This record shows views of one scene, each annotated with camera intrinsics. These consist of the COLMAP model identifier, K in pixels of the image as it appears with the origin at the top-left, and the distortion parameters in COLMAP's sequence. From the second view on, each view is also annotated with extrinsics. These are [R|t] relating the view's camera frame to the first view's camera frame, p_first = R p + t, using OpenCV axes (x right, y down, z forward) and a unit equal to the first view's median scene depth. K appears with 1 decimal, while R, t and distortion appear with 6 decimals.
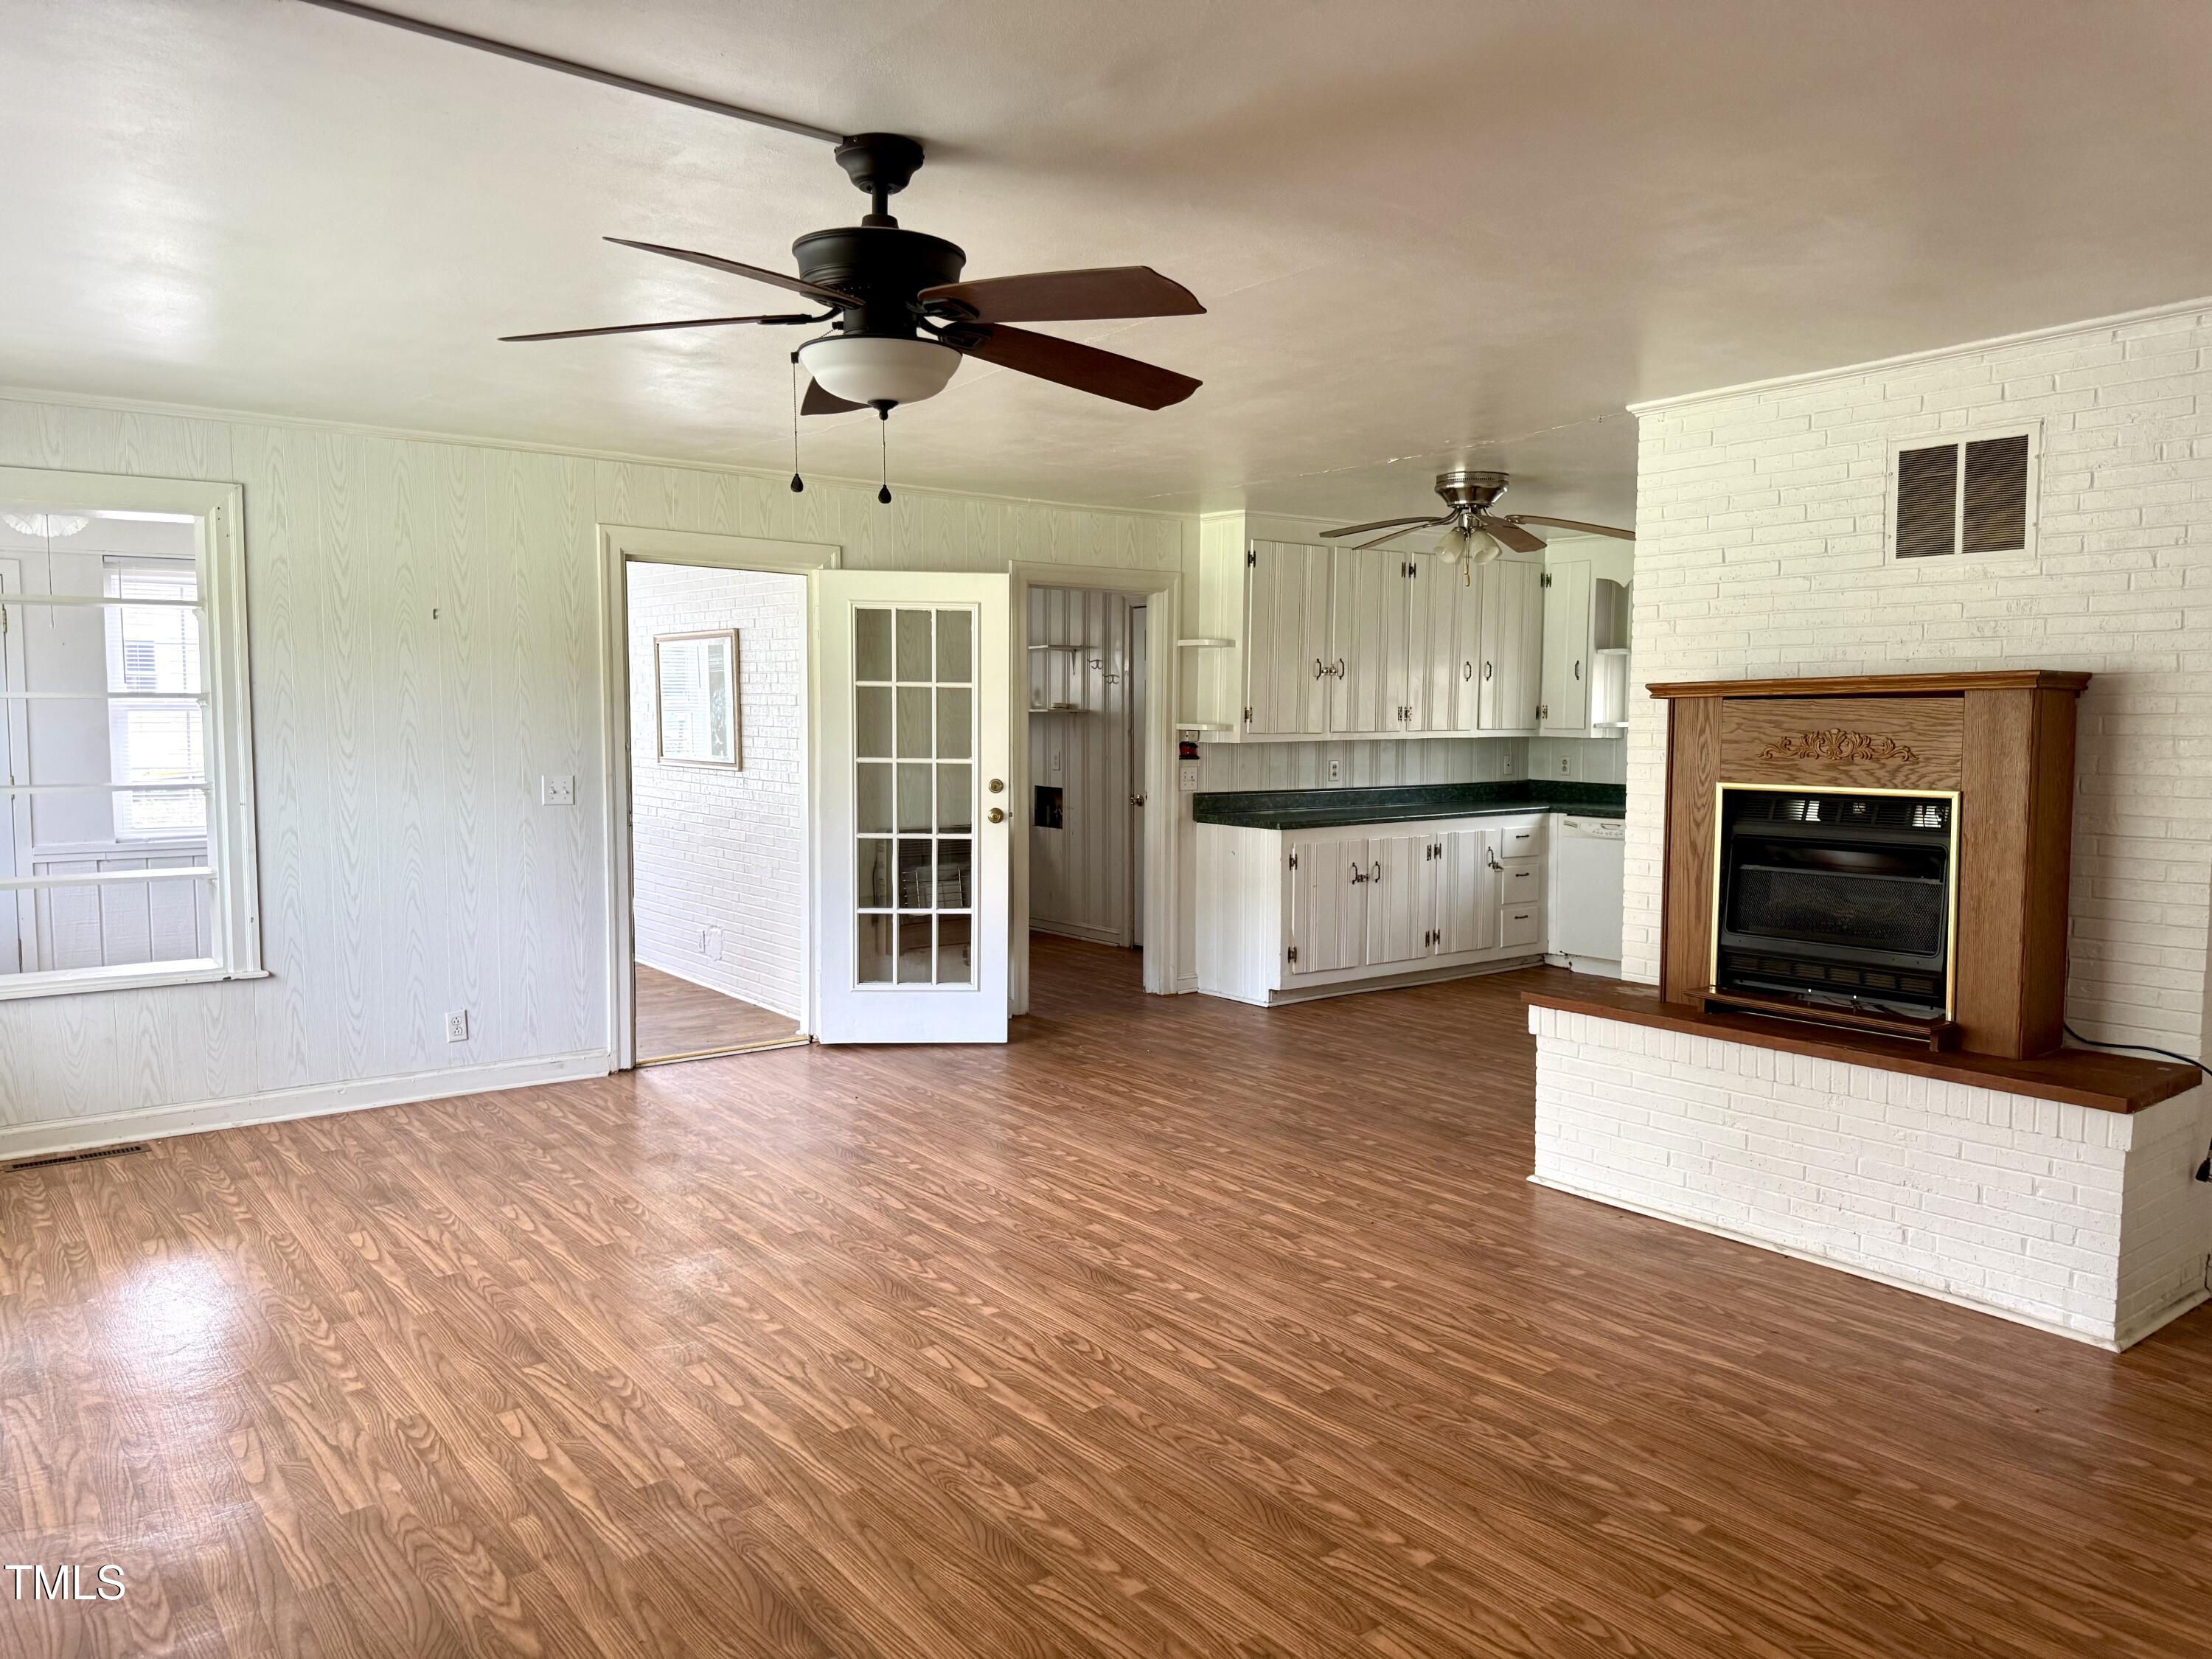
lens RADIAL K [[1552.7, 0, 1108.3], [0, 1552.7, 833.0], [0, 0, 1]] dist [0.060086, -0.083932]
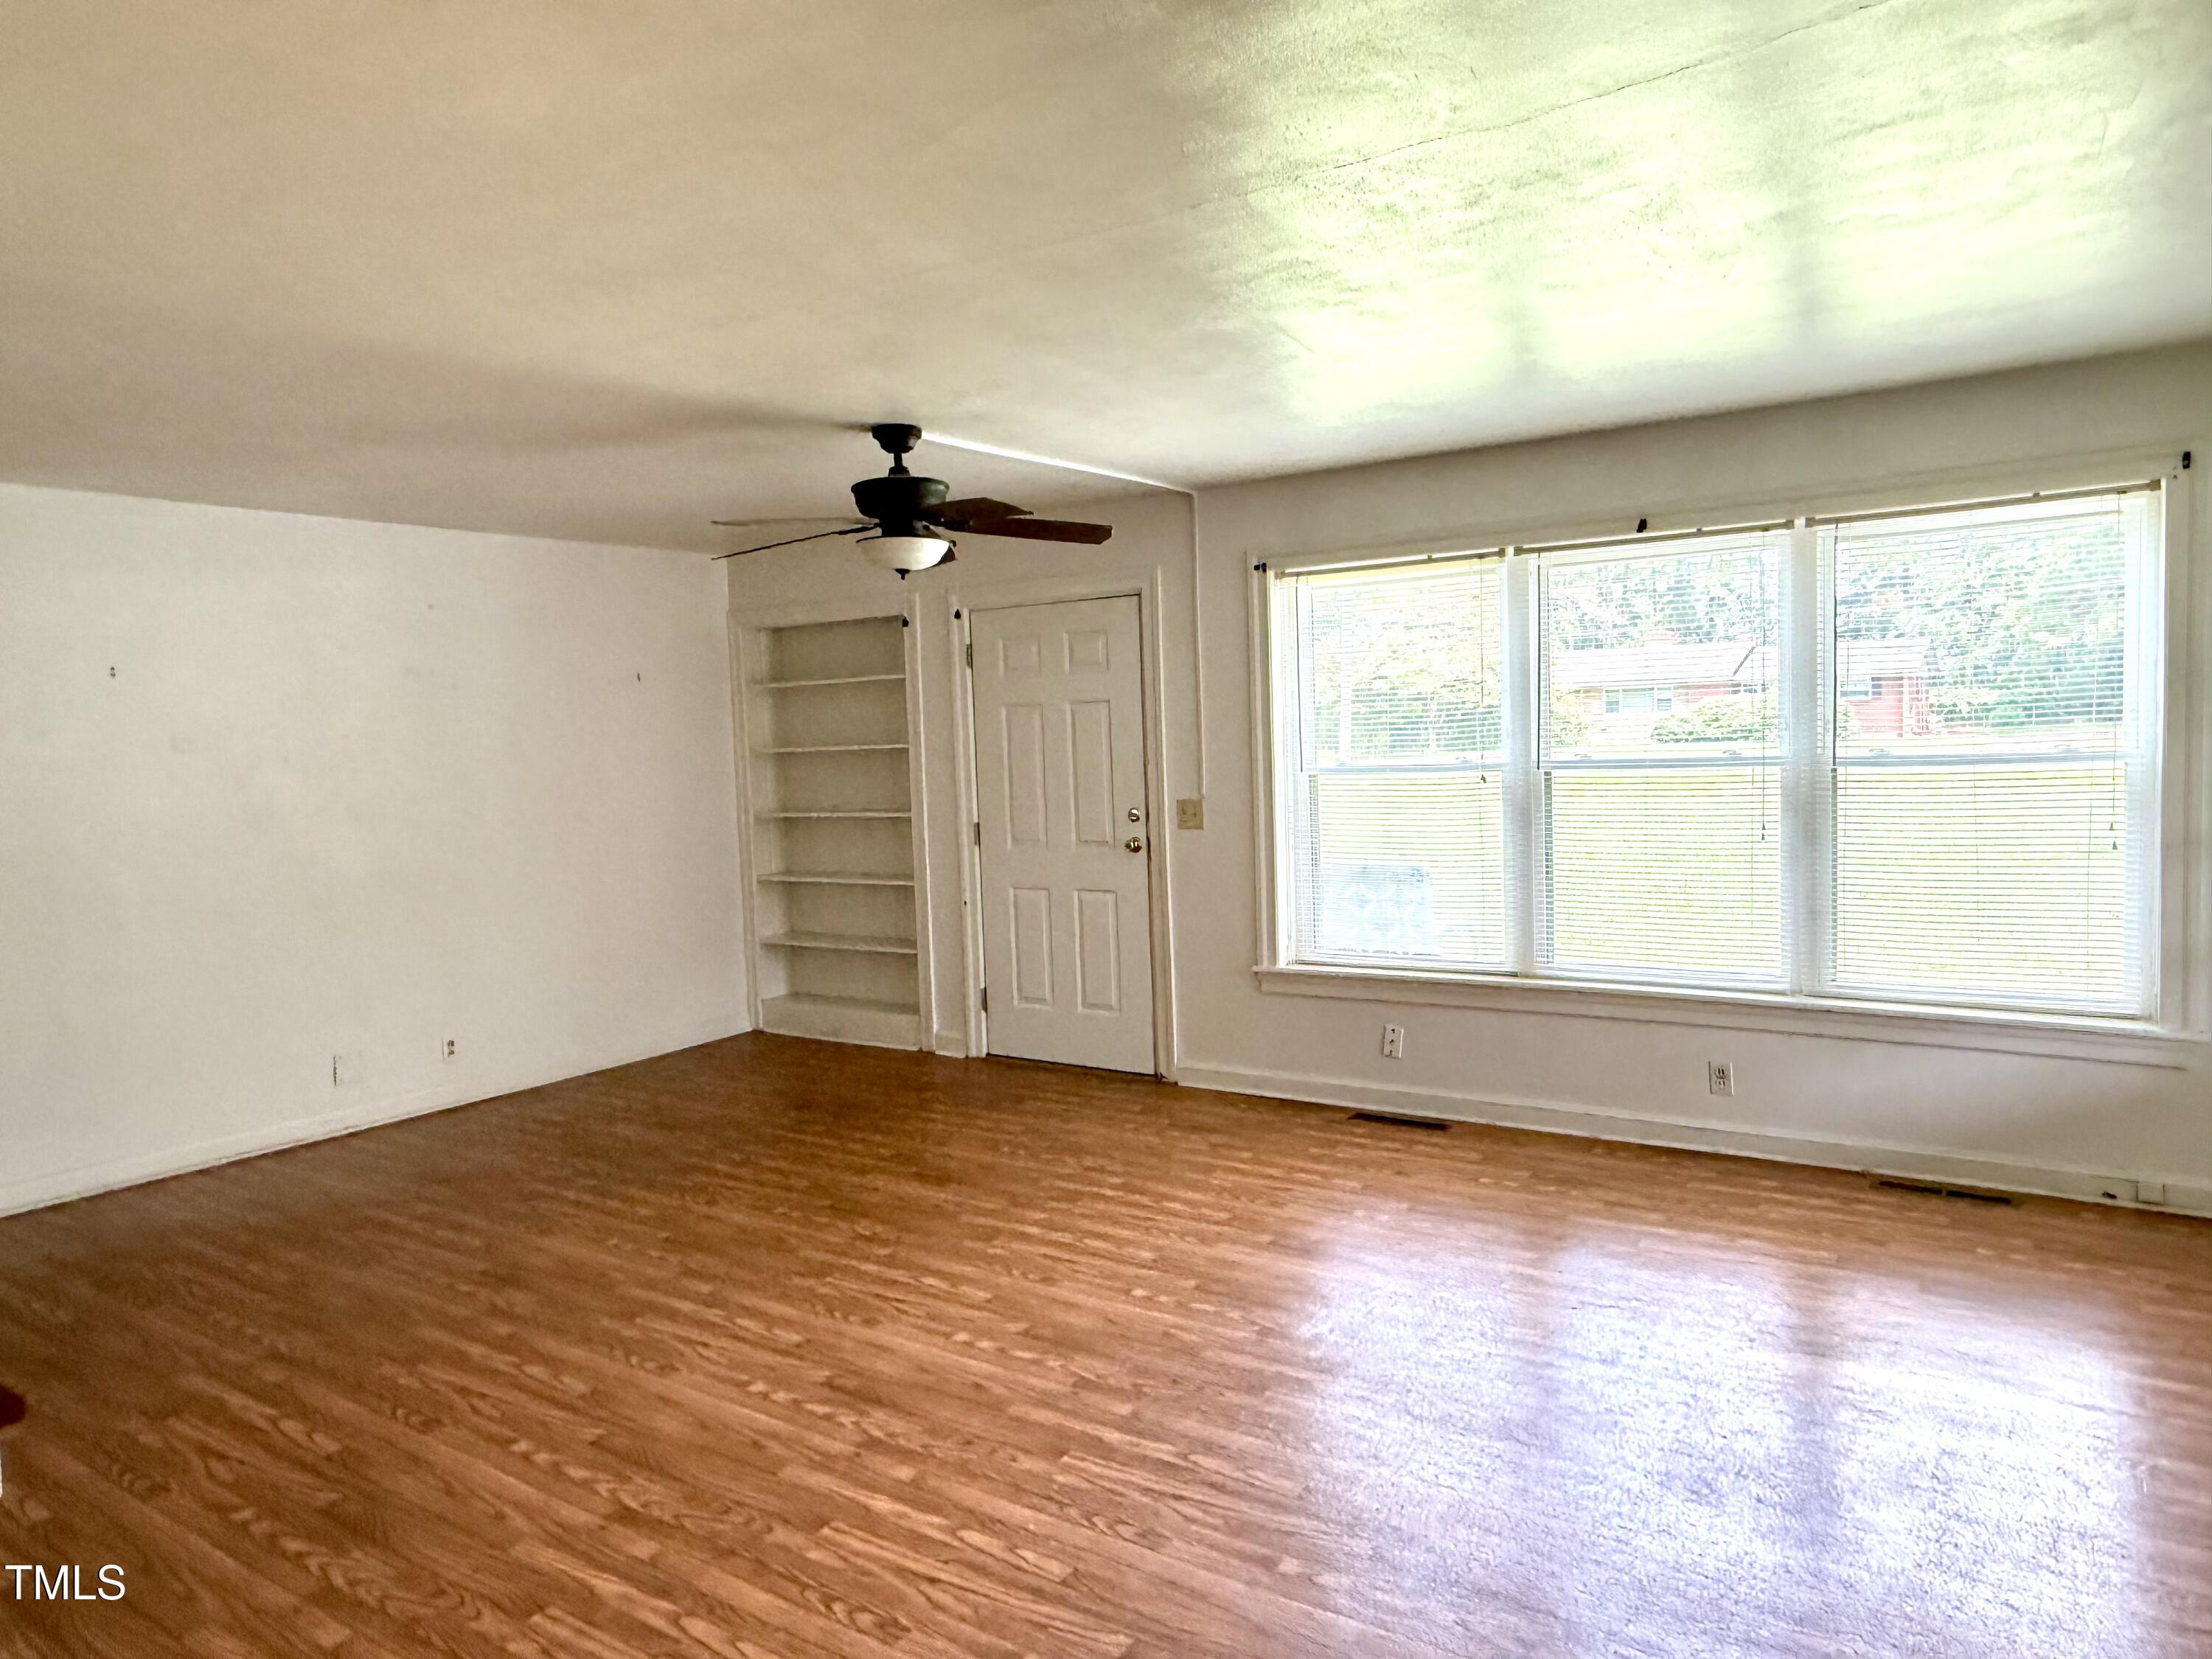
lens RADIAL K [[1440.2, 0, 1096.0], [0, 1440.2, 829.3], [0, 0, 1]] dist [0.000489, -0.004053]
pose [[-0.951507, 0.046369, -0.304113, 0.103331], [0.003943, 0.990332, 0.138661, -0.141796], [0.307602, 0.130738, -0.942491, 1.751390]]
